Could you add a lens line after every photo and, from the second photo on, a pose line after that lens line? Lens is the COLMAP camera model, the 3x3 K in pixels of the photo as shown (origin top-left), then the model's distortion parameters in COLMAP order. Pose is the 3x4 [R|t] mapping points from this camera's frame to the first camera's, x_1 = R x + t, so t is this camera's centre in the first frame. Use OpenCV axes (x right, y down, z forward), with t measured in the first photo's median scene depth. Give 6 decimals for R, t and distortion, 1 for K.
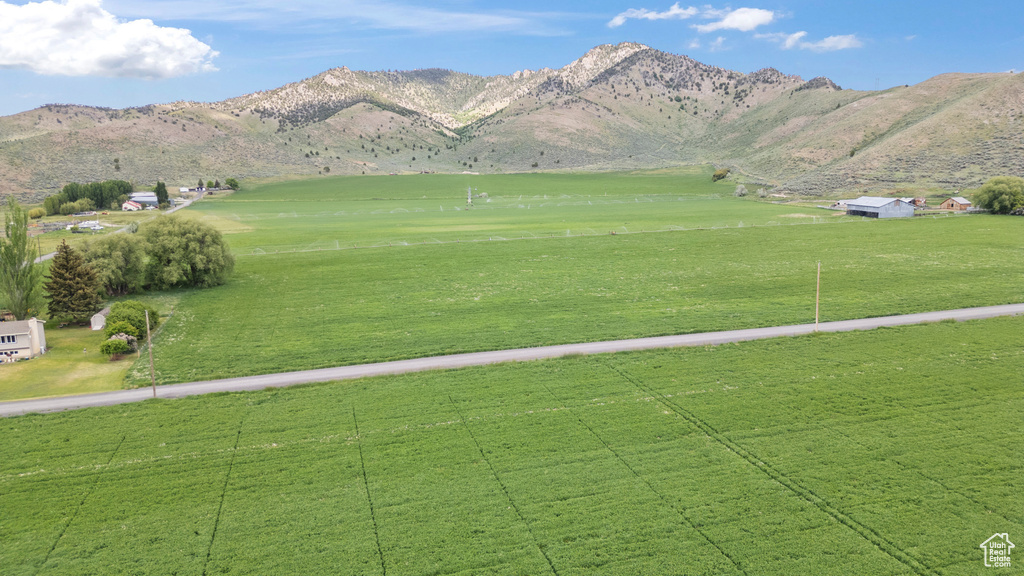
lens RADIAL K [[795.9, 0, 498.1], [0, 795.9, 305.9], [0, 0, 1]] dist [0.114991, -0.103001]
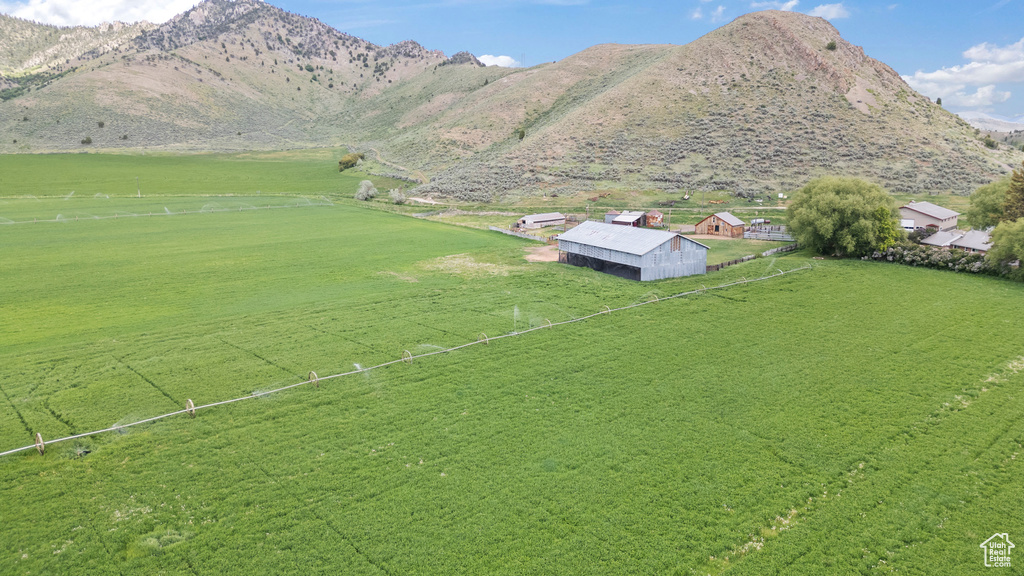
lens RADIAL K [[795.9, 0, 498.1], [0, 795.9, 305.9], [0, 0, 1]] dist [0.114991, -0.103001]
pose [[0.916208, -0.068064, 0.394881, 0.062097], [0.059978, 0.997661, 0.032801, -0.029253], [-0.396190, -0.006369, 0.918147, 0.169456]]
